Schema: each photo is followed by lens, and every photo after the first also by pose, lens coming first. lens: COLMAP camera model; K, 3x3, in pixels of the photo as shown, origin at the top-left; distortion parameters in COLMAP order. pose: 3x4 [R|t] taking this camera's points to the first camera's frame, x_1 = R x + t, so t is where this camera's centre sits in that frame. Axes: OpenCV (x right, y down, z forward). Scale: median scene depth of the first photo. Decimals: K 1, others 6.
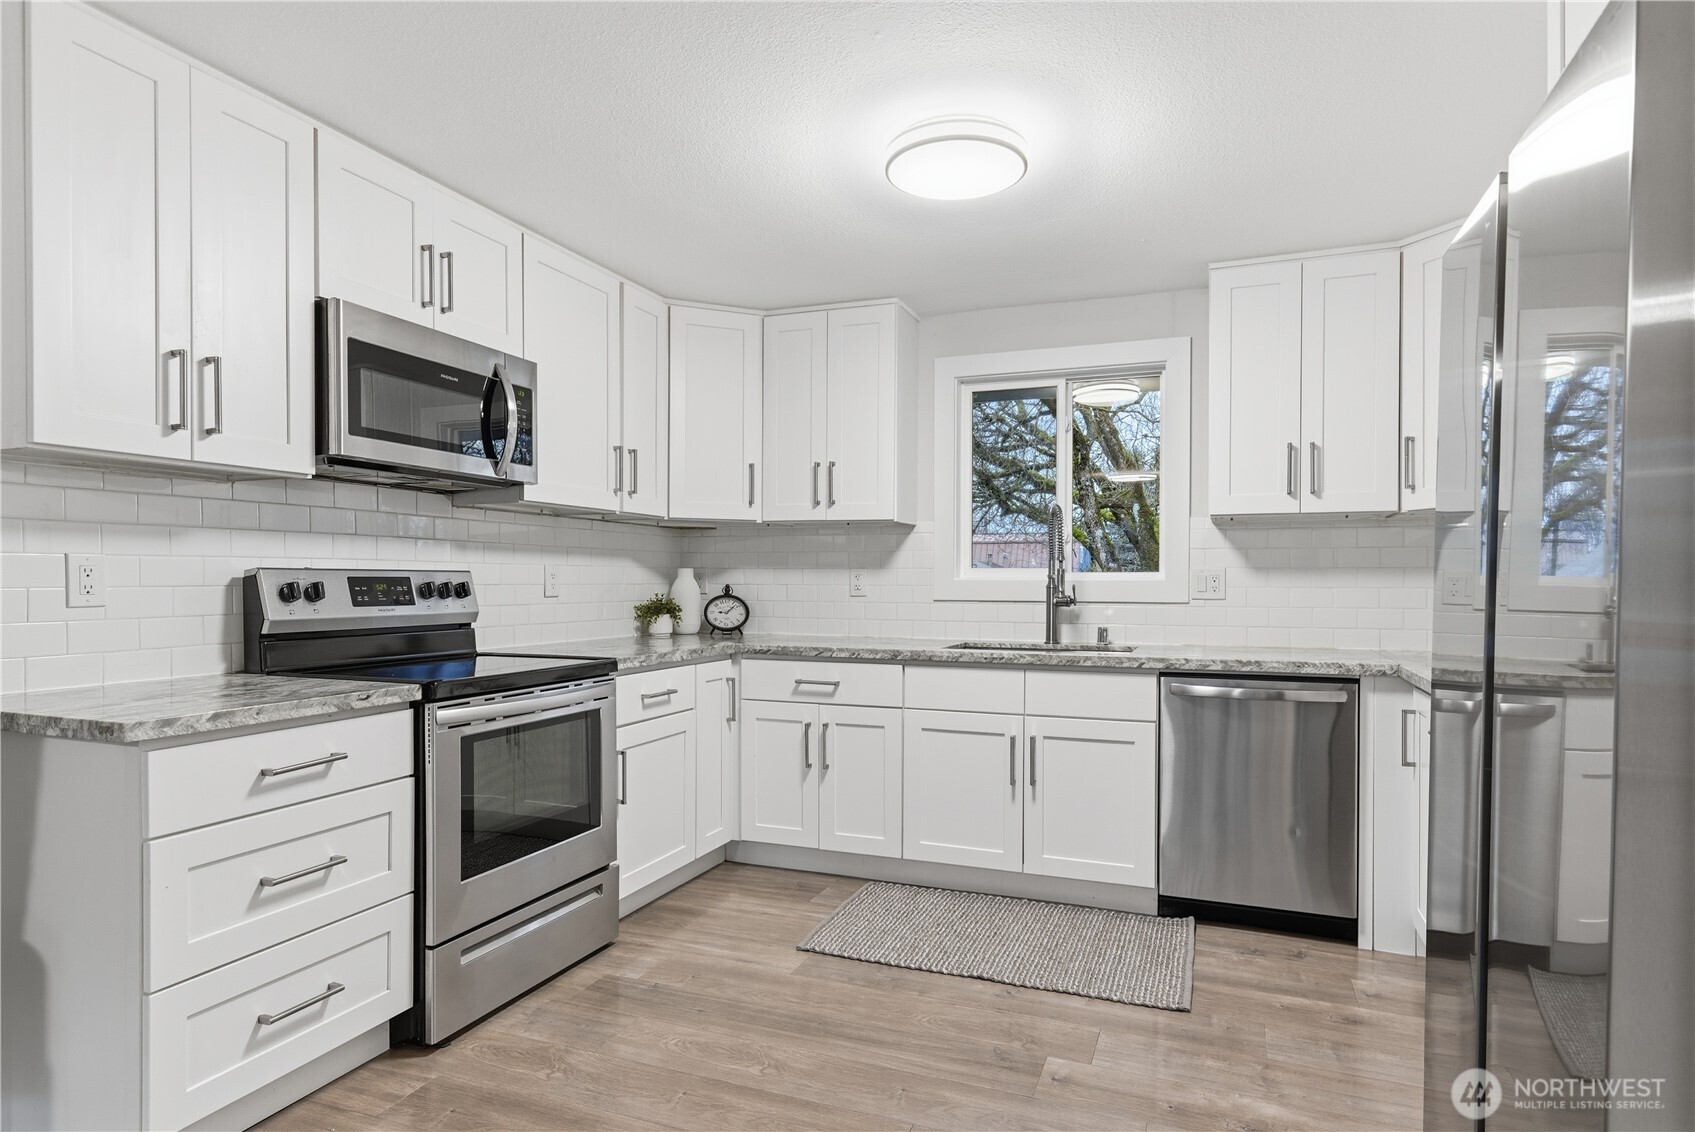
lens RADIAL K [[944.2, 0, 858.2], [0, 944.2, 586.6], [0, 0, 1]] dist [0.010276, 0.004755]
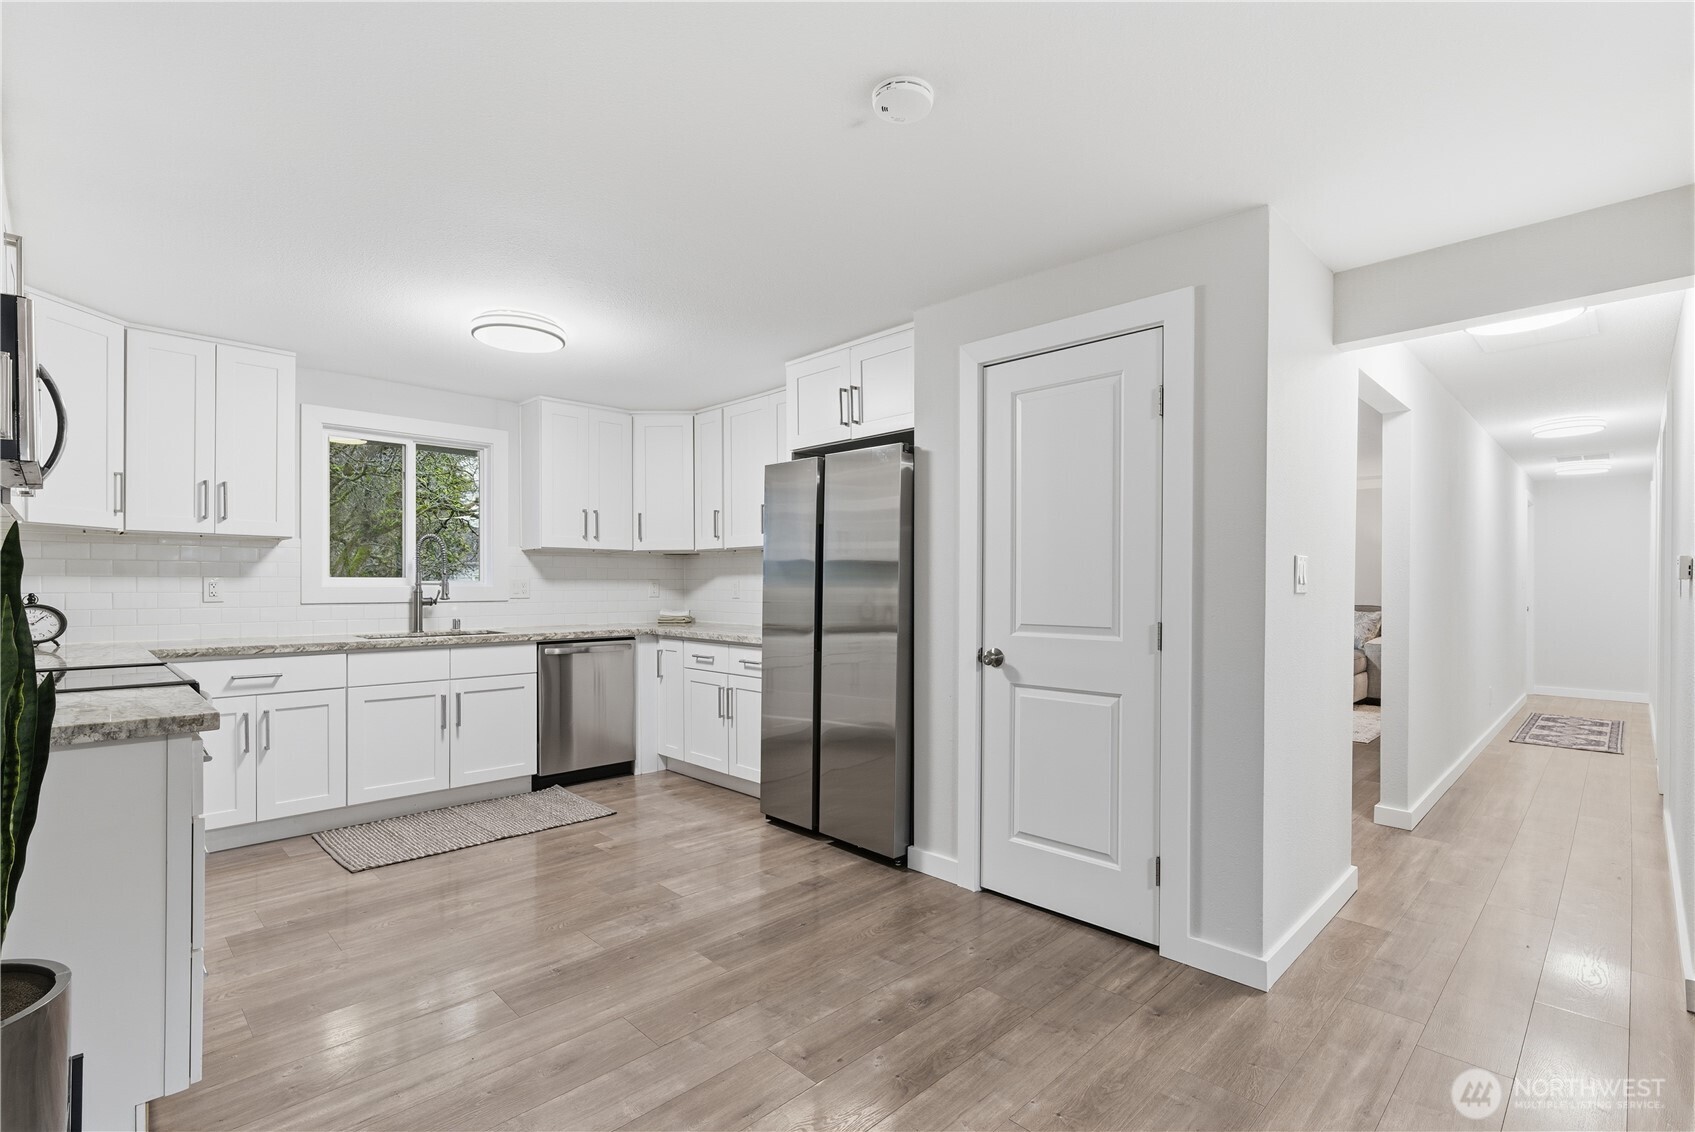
lens RADIAL K [[790.2, 0, 859.8], [0, 790.2, 586.9], [0, 0, 1]] dist [0.010424, 0.000470]
pose [[0.400809, -0.005261, 0.916146, -0.774334], [0.007461, 0.999969, 0.002478, -0.006028], [-0.916131, 0.005842, 0.400836, -0.076029]]
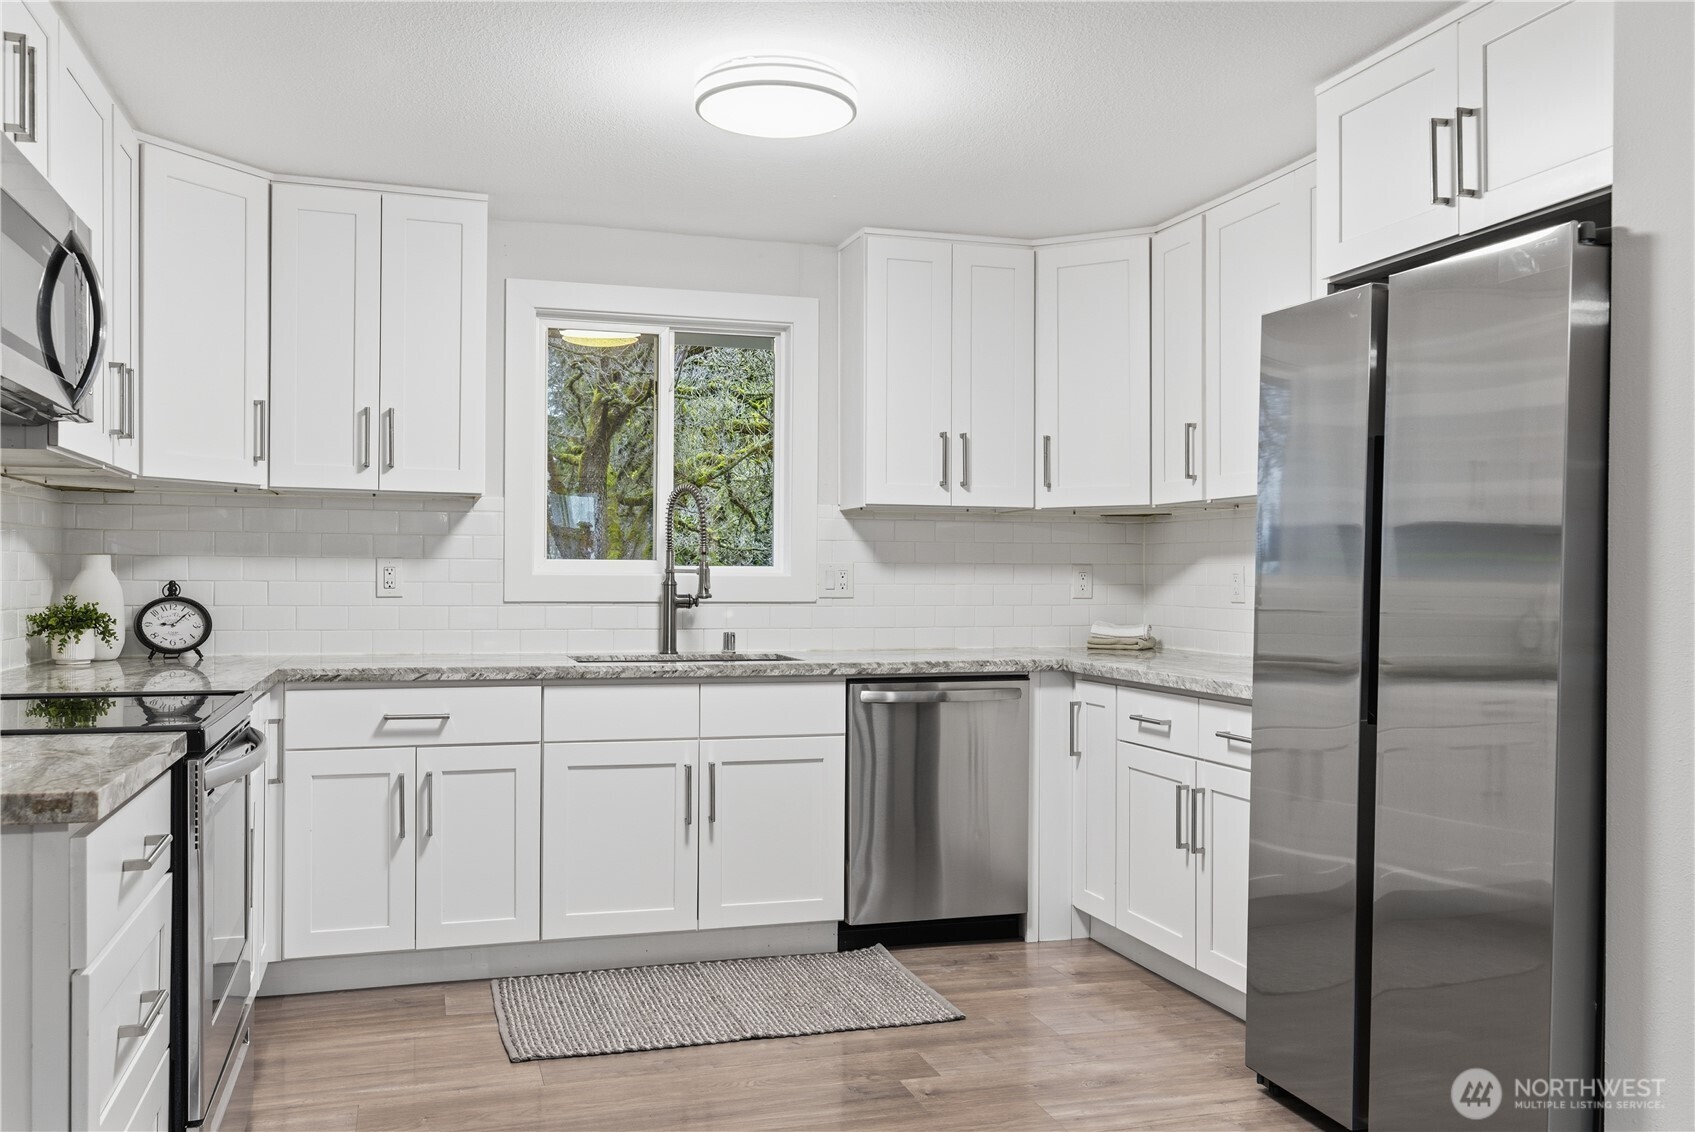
lens RADIAL K [[1416.0, 0, 851.5], [0, 1416.0, 581.1], [0, 0, 1]] dist [0.017068, 0.001110]
pose [[0.781248, 0.000116, 0.624221, -0.557444], [0.000430, 1.000000, -0.000724, -0.001372], [-0.624221, 0.000834, 0.781247, -0.059780]]
